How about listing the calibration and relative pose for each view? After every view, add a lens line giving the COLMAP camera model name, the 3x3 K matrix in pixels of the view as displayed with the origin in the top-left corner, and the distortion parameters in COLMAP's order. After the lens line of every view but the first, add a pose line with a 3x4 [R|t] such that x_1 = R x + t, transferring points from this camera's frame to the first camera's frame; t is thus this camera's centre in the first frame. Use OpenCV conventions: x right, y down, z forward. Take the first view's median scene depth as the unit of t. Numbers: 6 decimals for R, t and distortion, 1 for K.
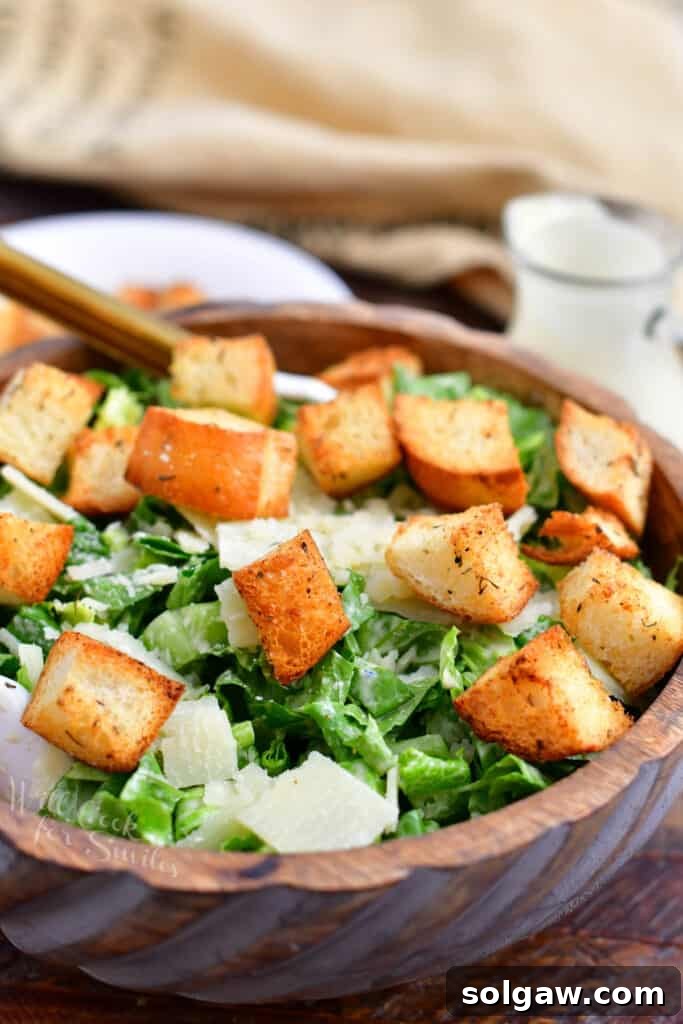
lens RADIAL K [[2015.6, 0, 402.5], [0, 2015.6, 514.0], [0, 0, 1]] dist [-0.183844, 0.000000]
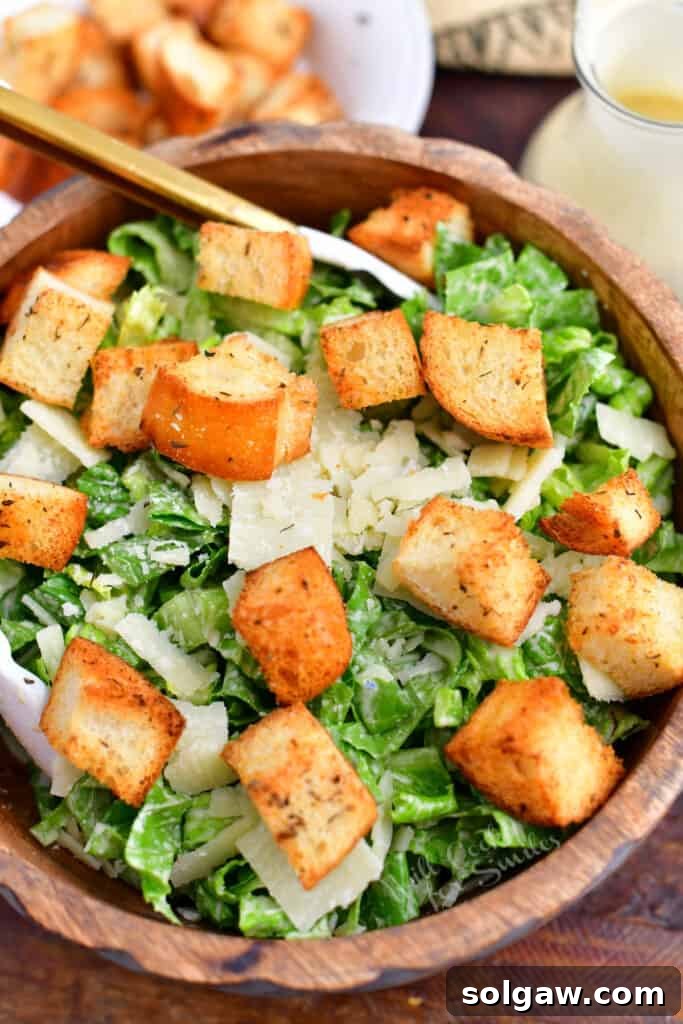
lens RADIAL K [[1643.5, 0, 345.2], [0, 1643.5, 510.4], [0, 0, 1]] dist [-0.199522, 0.000000]
pose [[0.990976, 0.064176, -0.117679, 0.064039], [0.004542, 0.861351, 0.507991, -0.427744], [0.133963, -0.503941, 0.853286, 0.335919]]
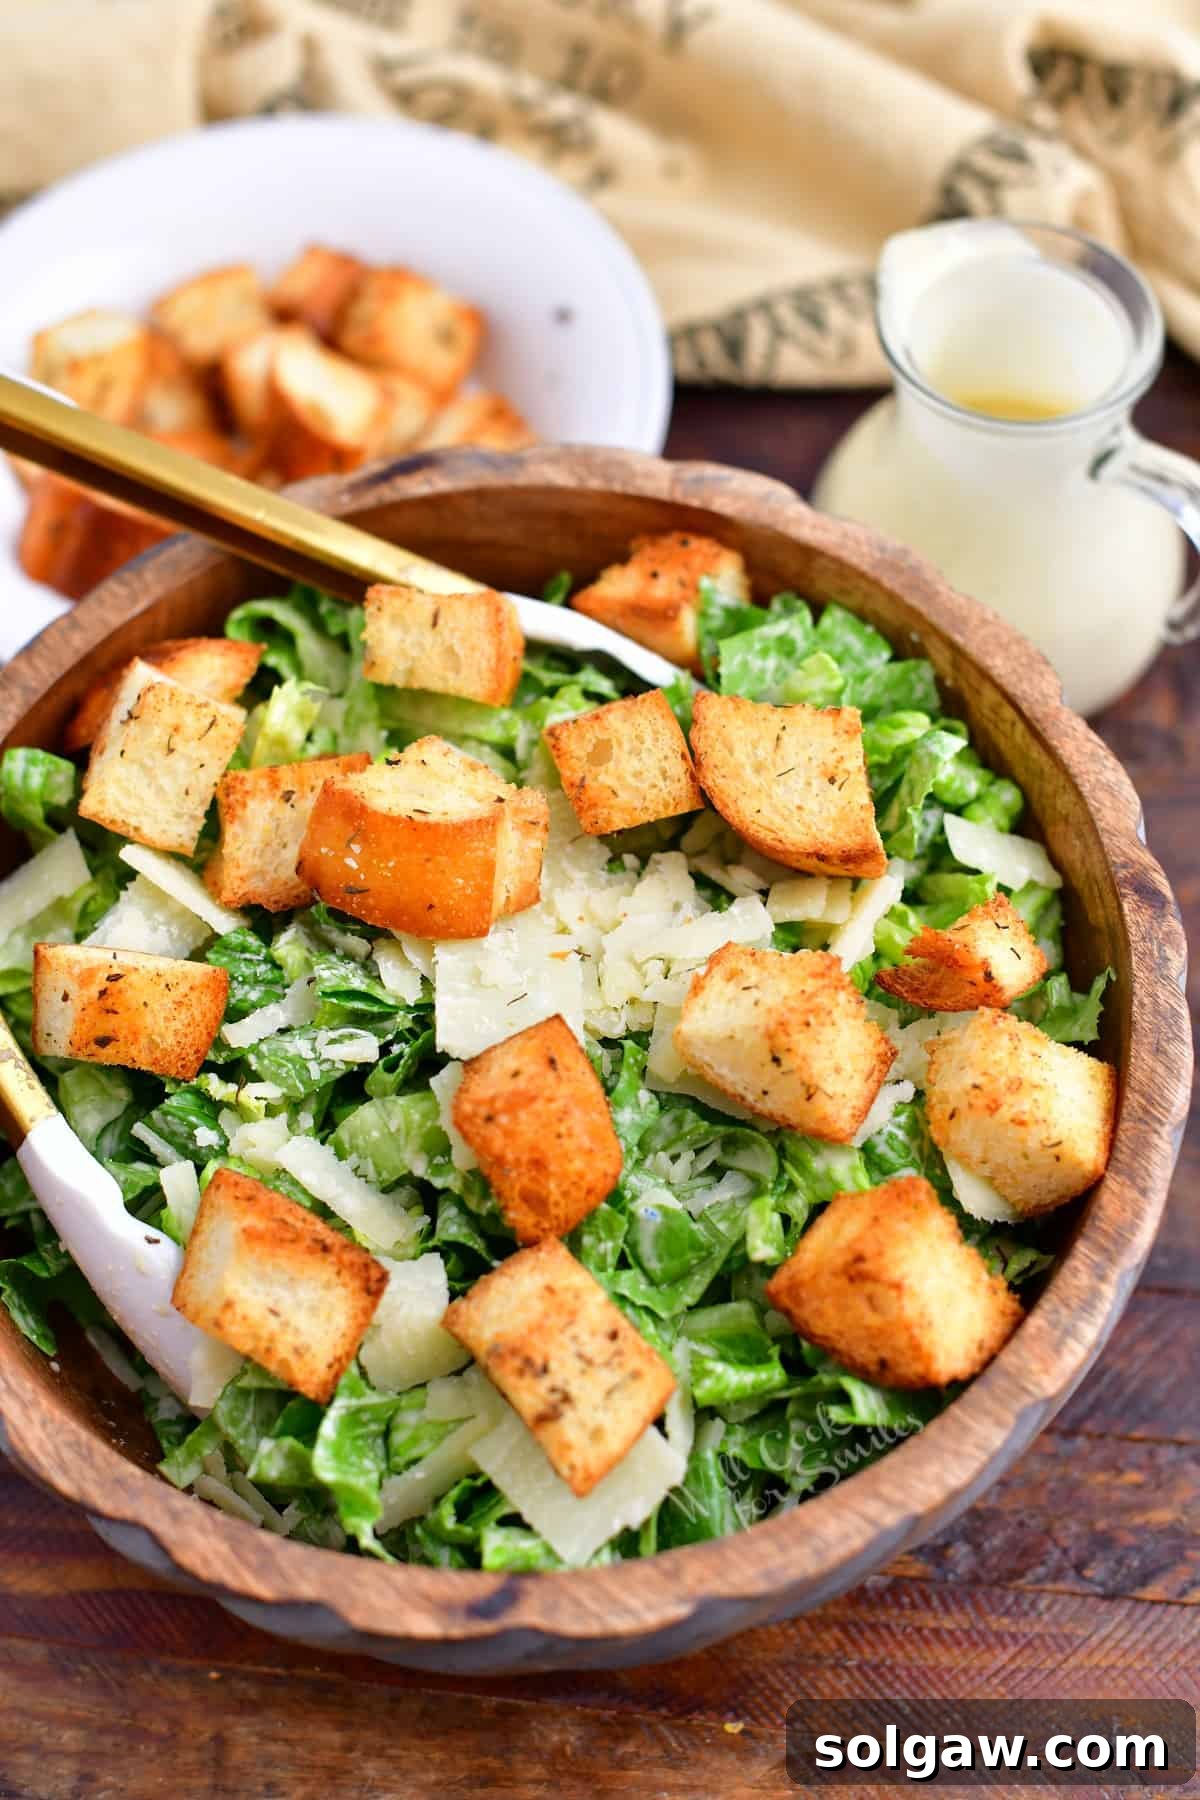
lens RADIAL K [[2888.9, 0, 600.6], [0, 2888.9, 902.9], [0, 0, 1]] dist [-0.199522, 0.000000]
pose [[0.996858, 0.000270, -0.079210, 0.047186], [0.031047, 0.918649, 0.393853, -0.430084], [0.072872, -0.395075, 0.915754, 0.110986]]
